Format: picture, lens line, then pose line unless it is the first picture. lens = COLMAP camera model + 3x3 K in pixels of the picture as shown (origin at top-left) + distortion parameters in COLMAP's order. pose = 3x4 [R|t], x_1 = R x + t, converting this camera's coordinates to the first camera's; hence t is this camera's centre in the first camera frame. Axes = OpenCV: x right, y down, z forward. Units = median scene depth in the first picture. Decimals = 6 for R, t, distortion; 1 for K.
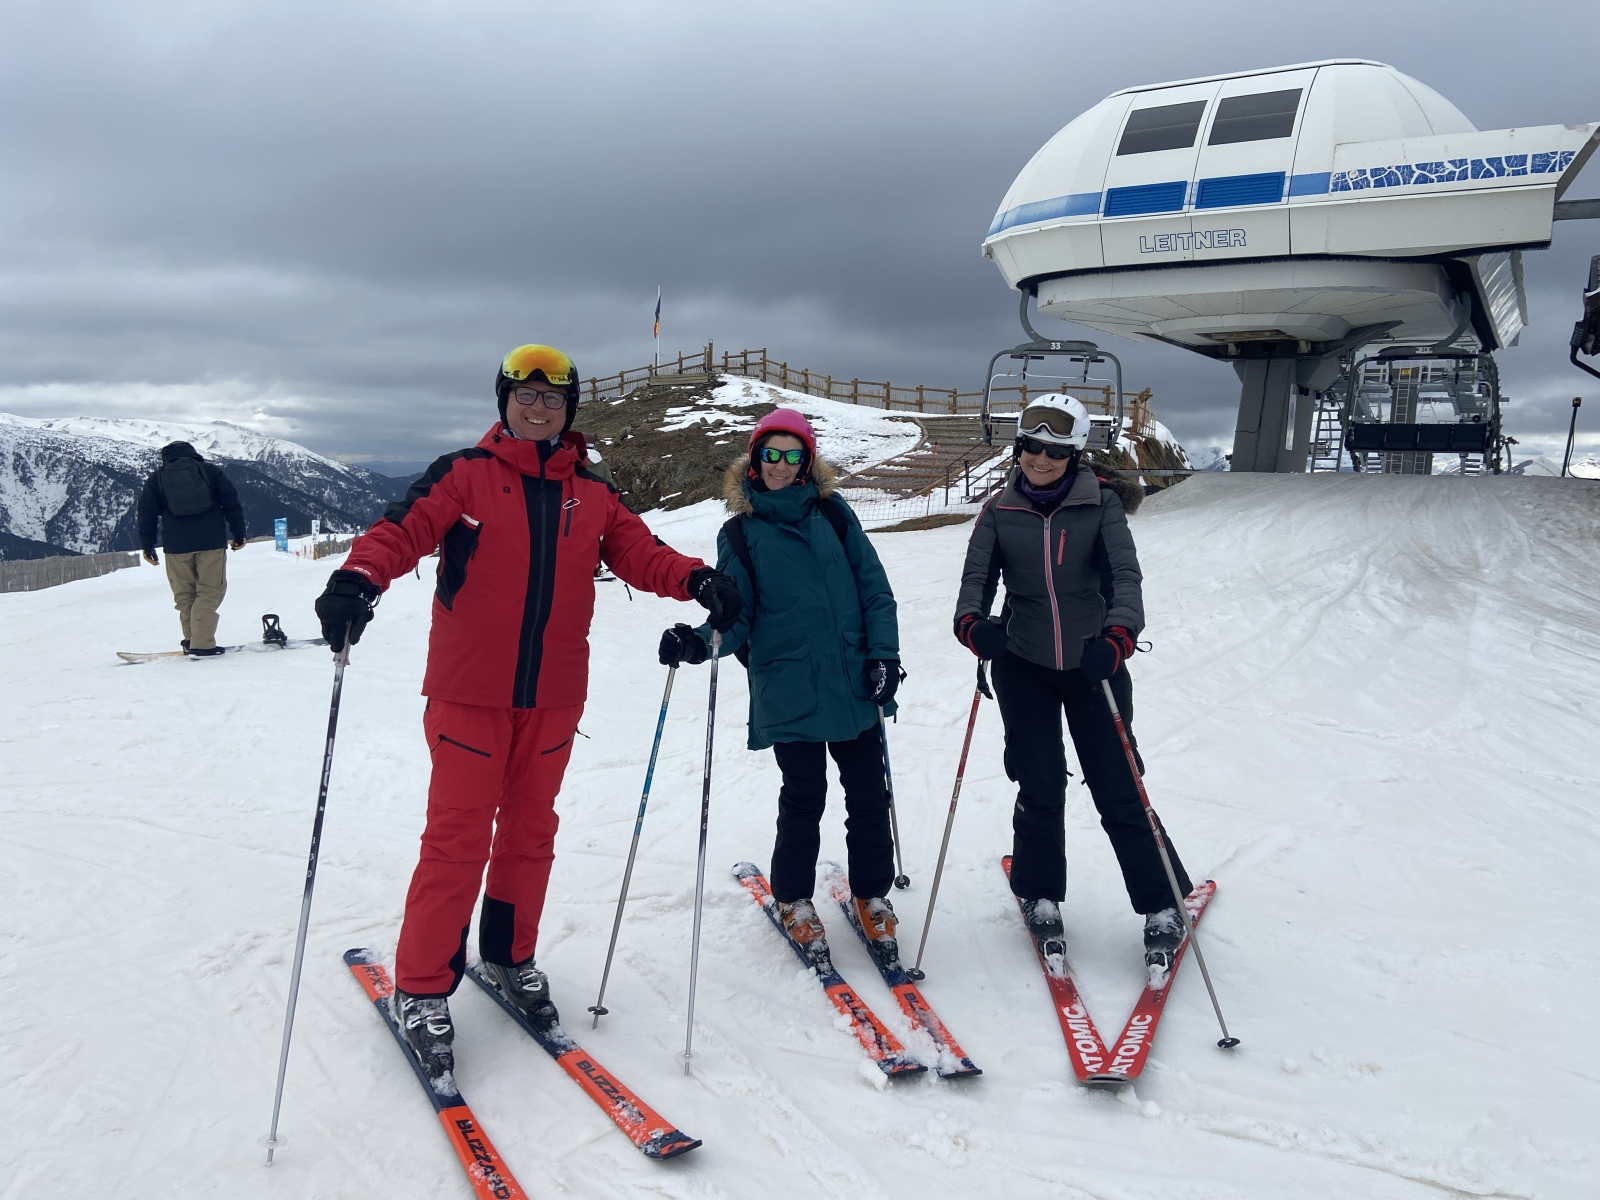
lens RADIAL K [[1204.2, 0, 800.0], [0, 1204.2, 600.0], [0, 0, 1]] dist [0.129623, -0.129229]
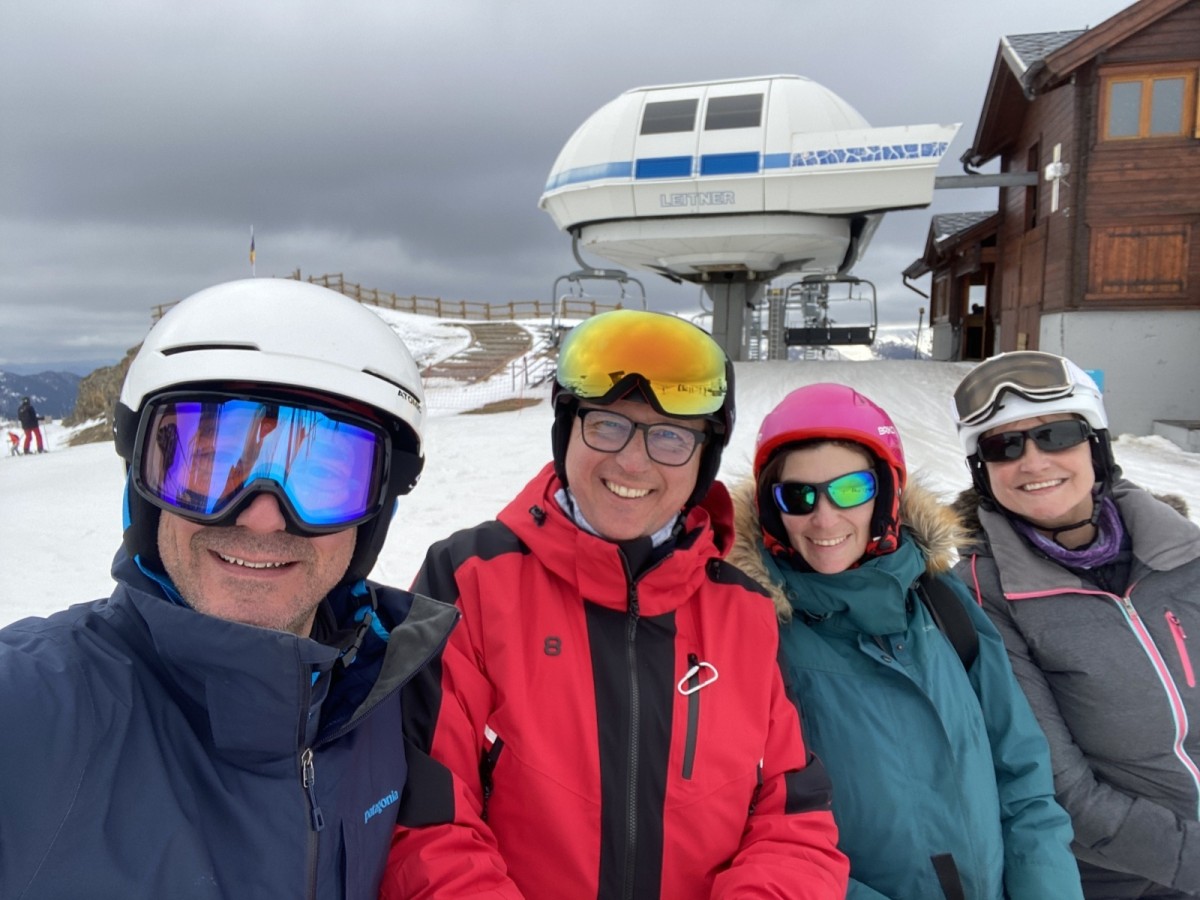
lens RADIAL K [[840.1, 0, 600.0], [0, 840.1, 450.0], [0, 0, 1]] dist [0.055516, -0.000399]
pose [[0.965110, -0.057887, 0.255367, -0.042972], [0.057511, 0.998305, 0.008946, -0.023590], [-0.255452, 0.006052, 0.966803, 0.103286]]
